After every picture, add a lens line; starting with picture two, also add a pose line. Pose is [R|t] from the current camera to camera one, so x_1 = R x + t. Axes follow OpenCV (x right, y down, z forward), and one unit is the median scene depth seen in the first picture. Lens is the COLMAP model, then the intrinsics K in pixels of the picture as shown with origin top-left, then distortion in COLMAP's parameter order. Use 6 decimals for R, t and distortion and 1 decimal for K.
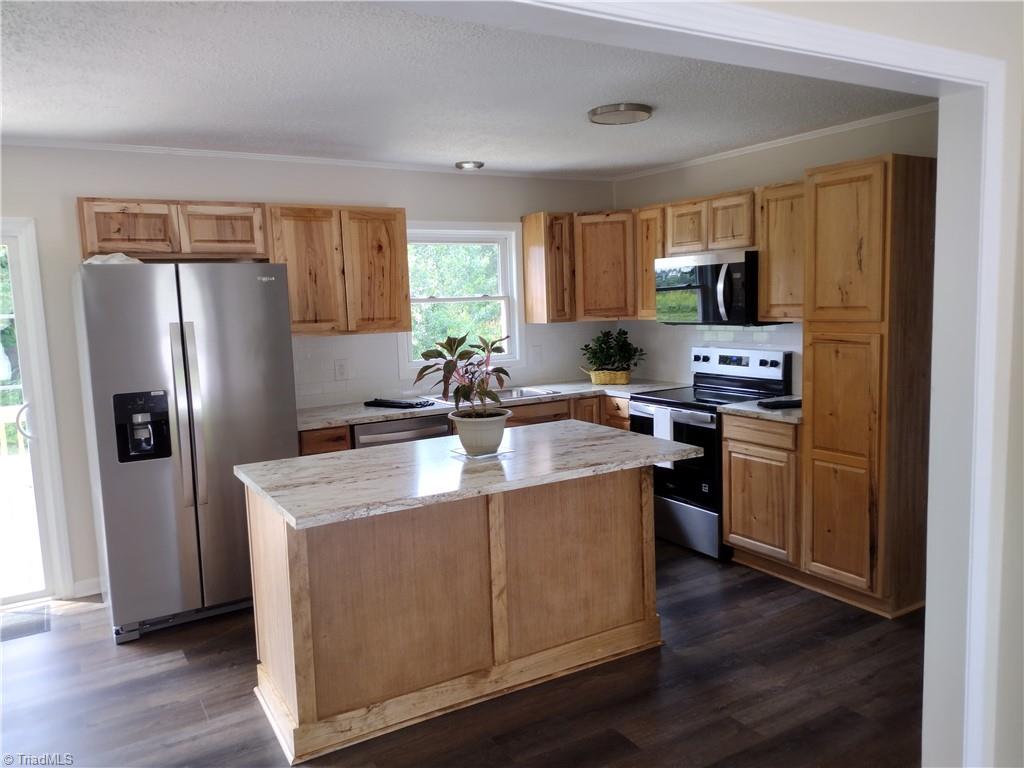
lens RADIAL K [[776.6, 0, 515.8], [0, 776.6, 387.1], [0, 0, 1]] dist [0.043443, -0.057282]
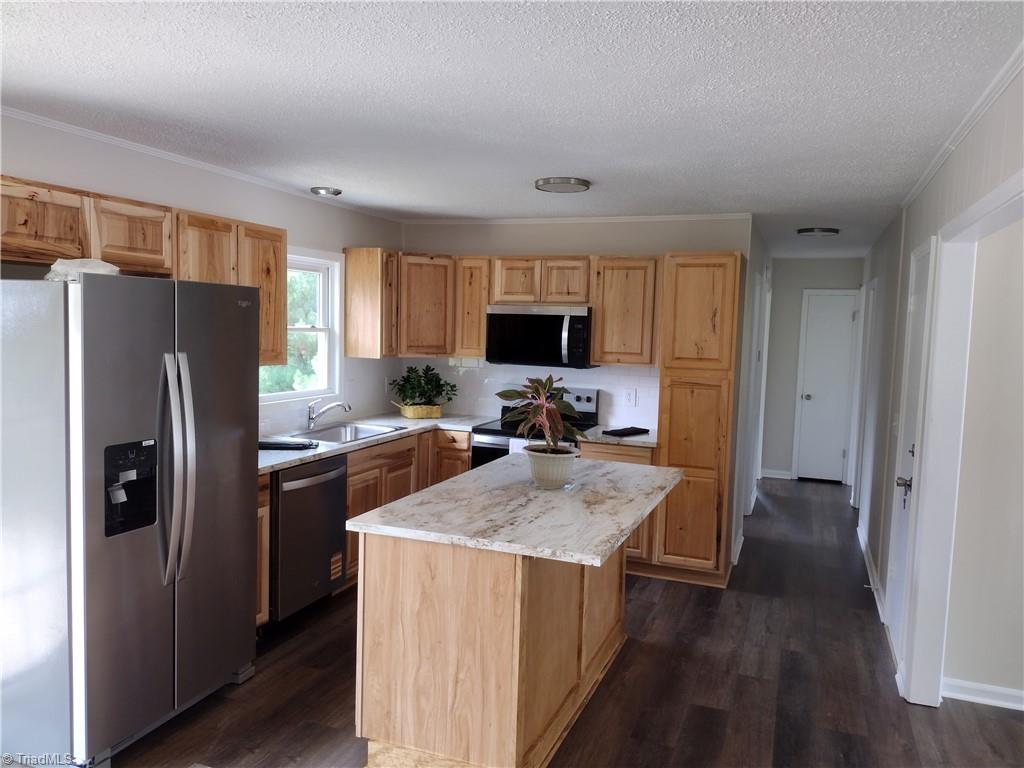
lens RADIAL K [[776.6, 0, 518.1], [0, 776.6, 389.1], [0, 0, 1]] dist [0.043443, -0.057282]
pose [[0.780609, 0.005087, 0.624998, -0.557540], [0.015146, 0.999519, -0.027052, -0.016050], [-0.624836, 0.030584, 0.780157, 0.133841]]
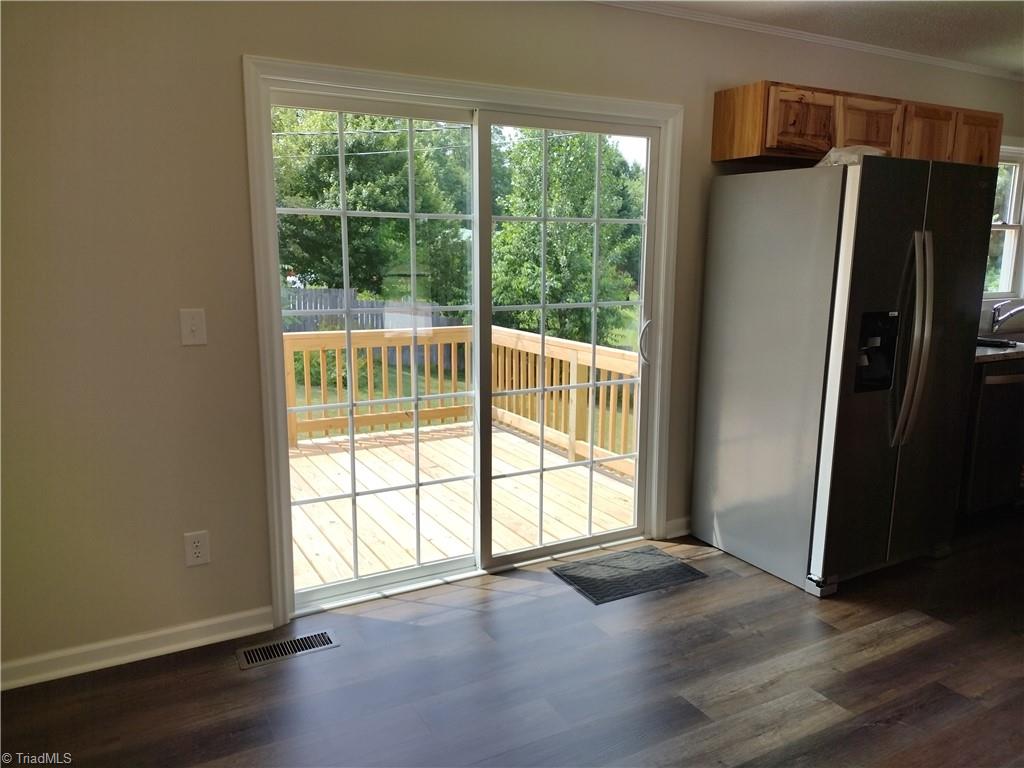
lens RADIAL K [[776.6, 0, 513.1], [0, 776.6, 382.7], [0, 0, 1]] dist [0.043443, -0.057282]
pose [[0.998360, 0.047946, -0.031294, -0.714155], [-0.045846, 0.996853, 0.064666, 0.039405], [0.034296, -0.063125, 0.997416, 0.107615]]
